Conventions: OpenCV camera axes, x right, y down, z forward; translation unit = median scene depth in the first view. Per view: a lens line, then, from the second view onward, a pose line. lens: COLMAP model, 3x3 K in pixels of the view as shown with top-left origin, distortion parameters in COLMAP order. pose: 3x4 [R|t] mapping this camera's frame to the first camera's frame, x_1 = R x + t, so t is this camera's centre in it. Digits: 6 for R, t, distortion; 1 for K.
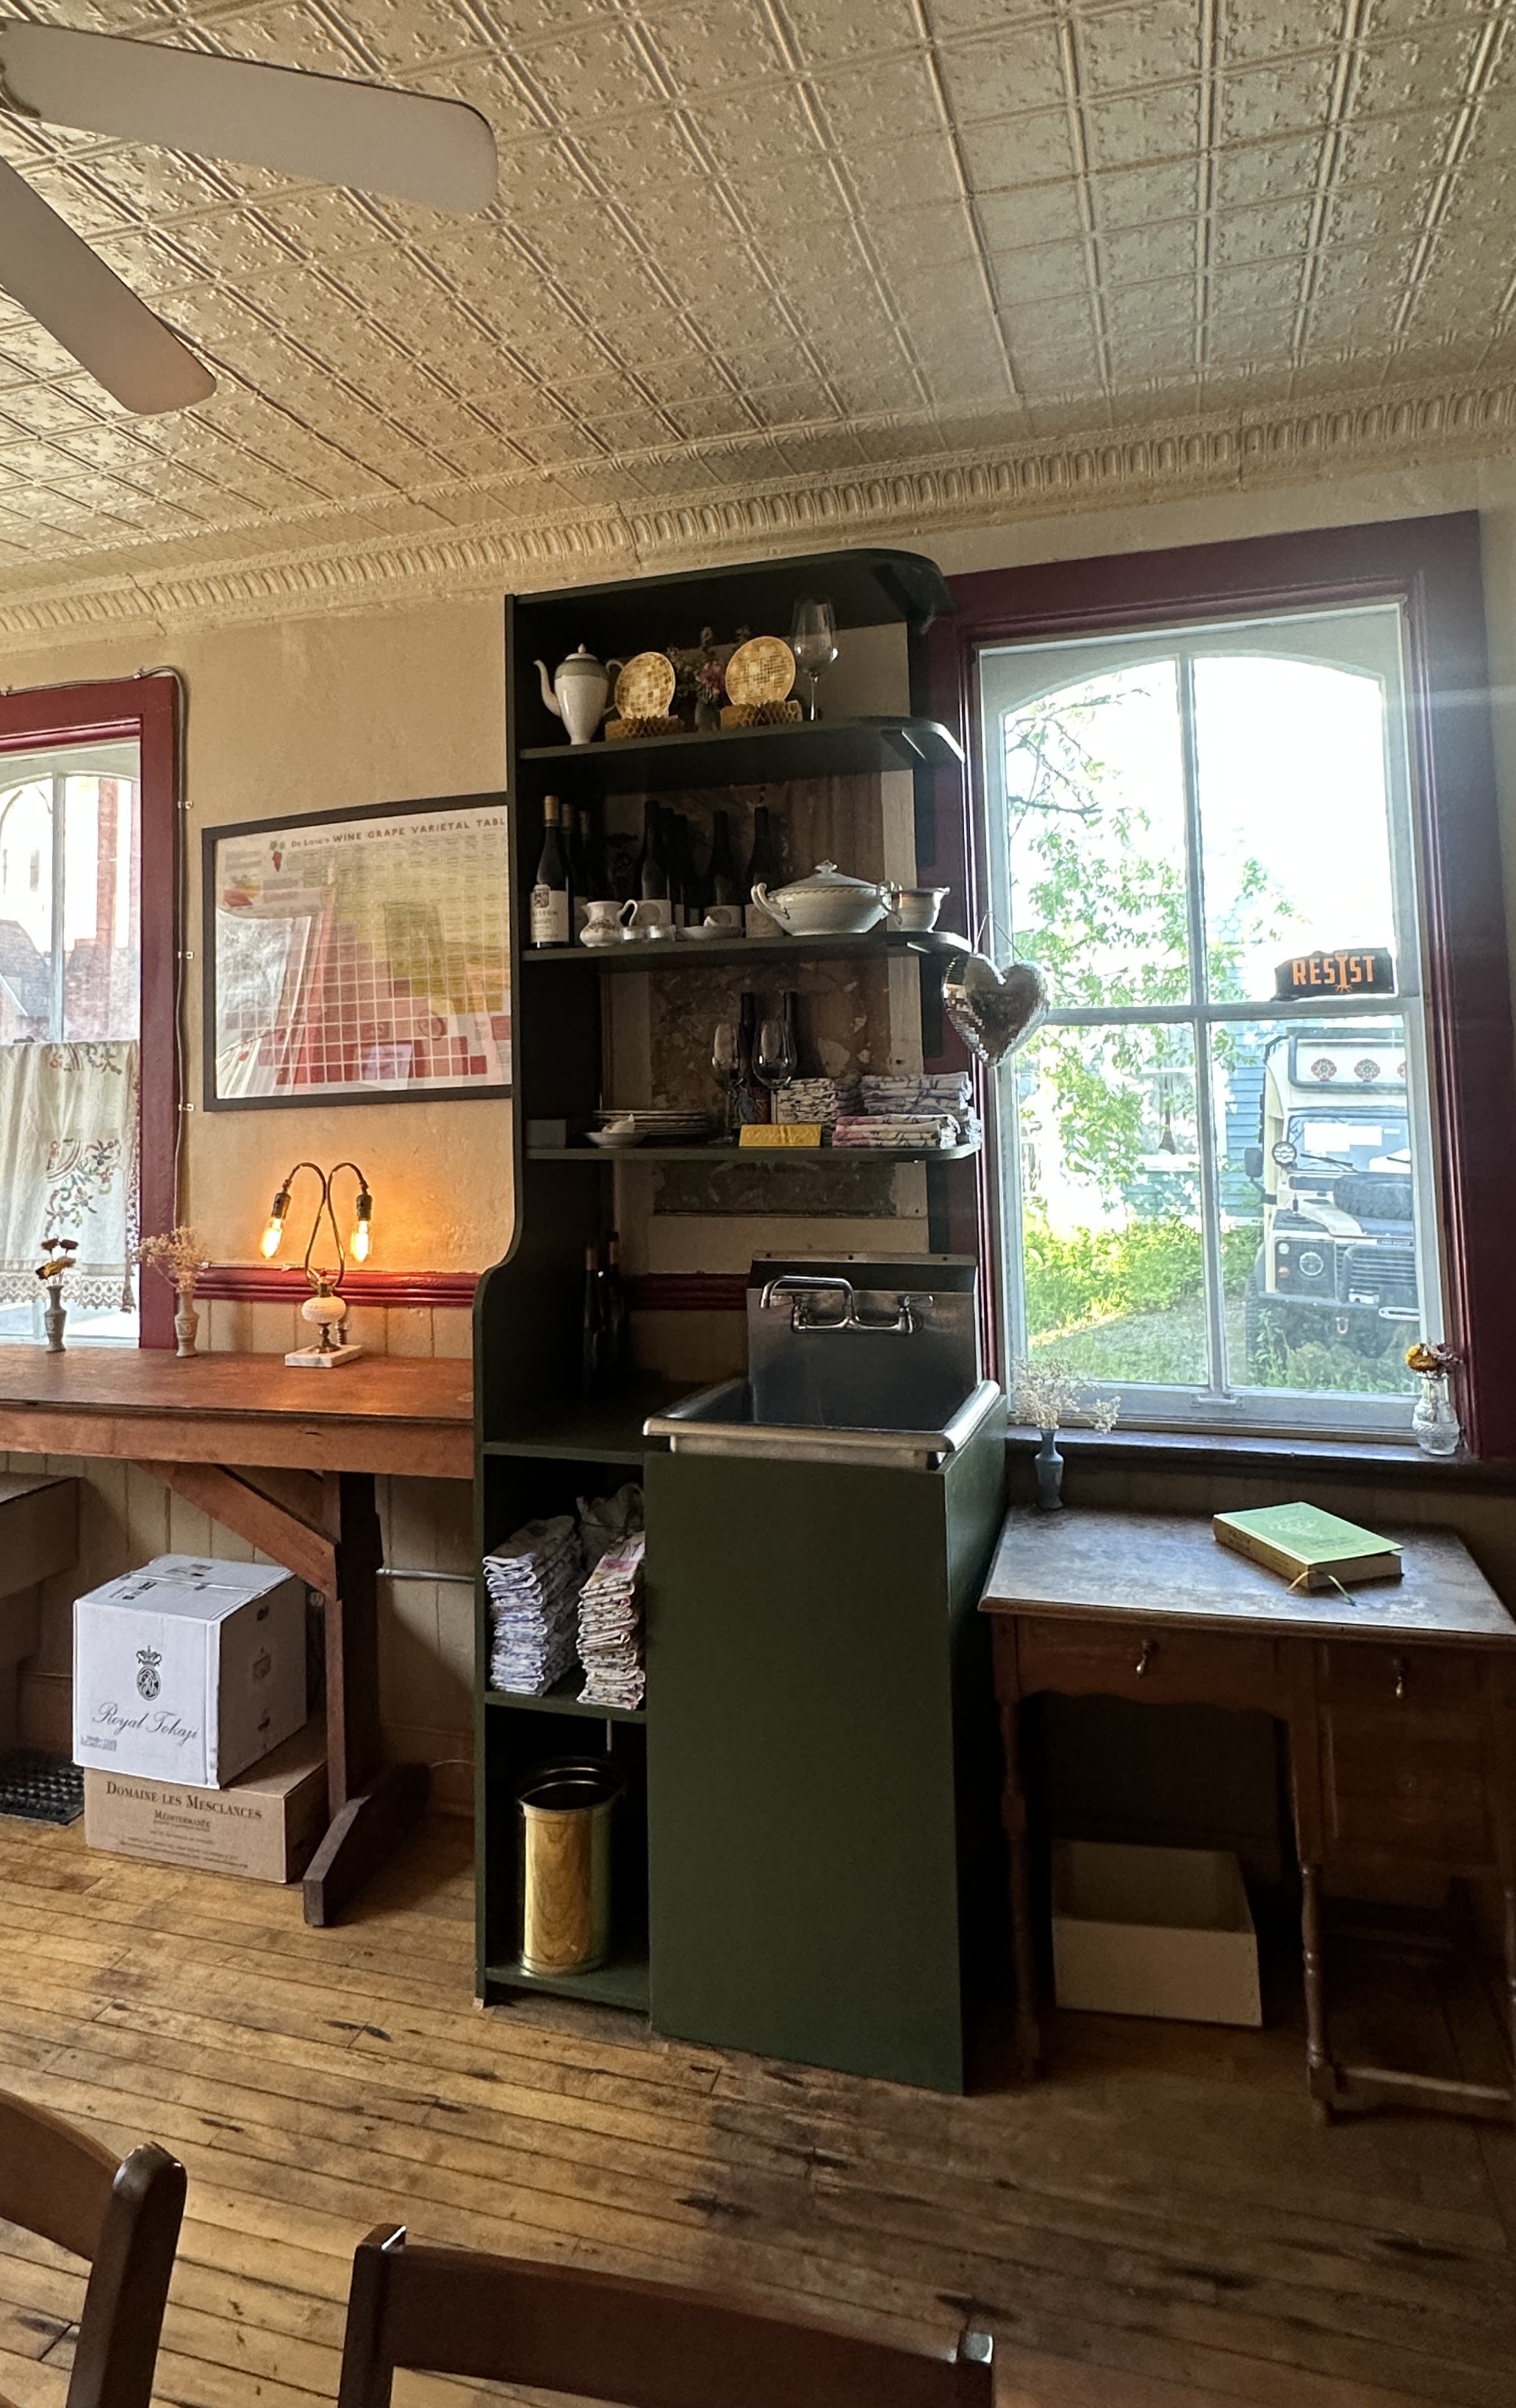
lens RADIAL K [[1416.0, 0, 758.8], [0, 1416.0, 959.8], [0, 0, 1]] dist [-0.003023, -0.000100]
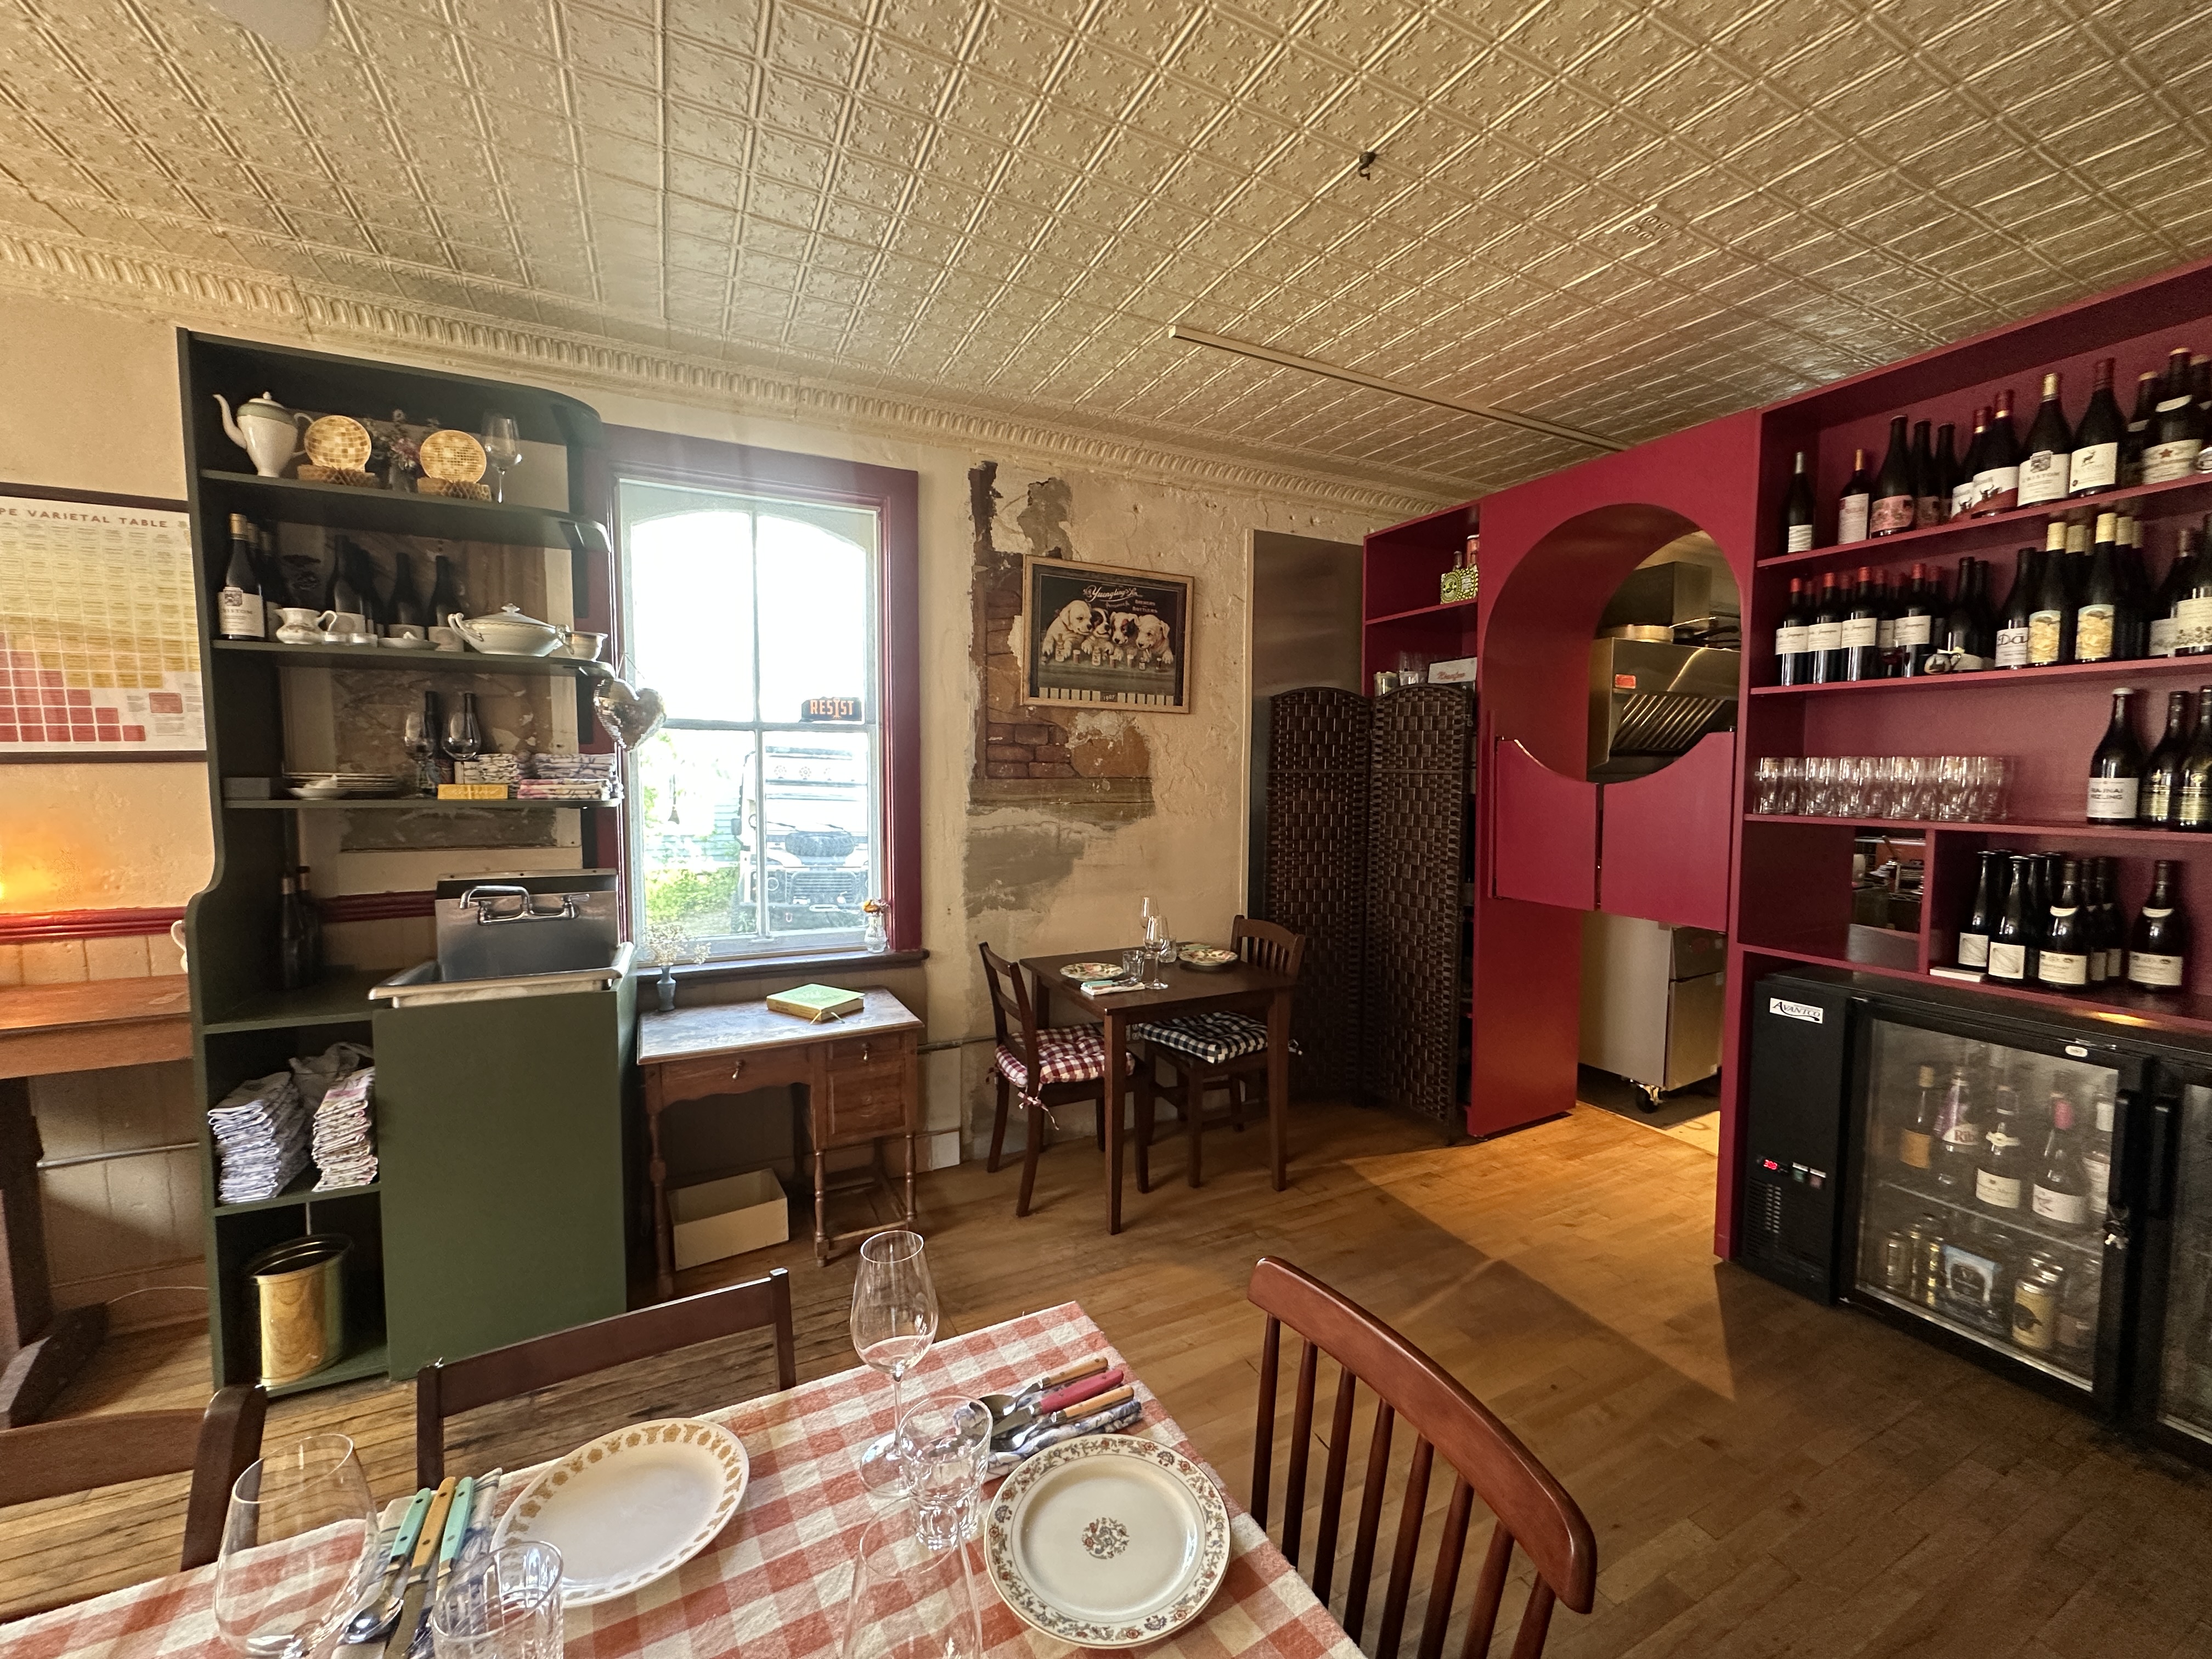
lens RADIAL K [[869.1, 0, 1106.0], [0, 869.1, 829.5], [0, 0, 1]] dist [0.001612, 0.000216]
pose [[0.730209, -0.020169, 0.682926, -0.119727], [-0.075455, 0.991069, 0.109949, 0.015098], [-0.679044, -0.131816, 0.722166, -0.090323]]
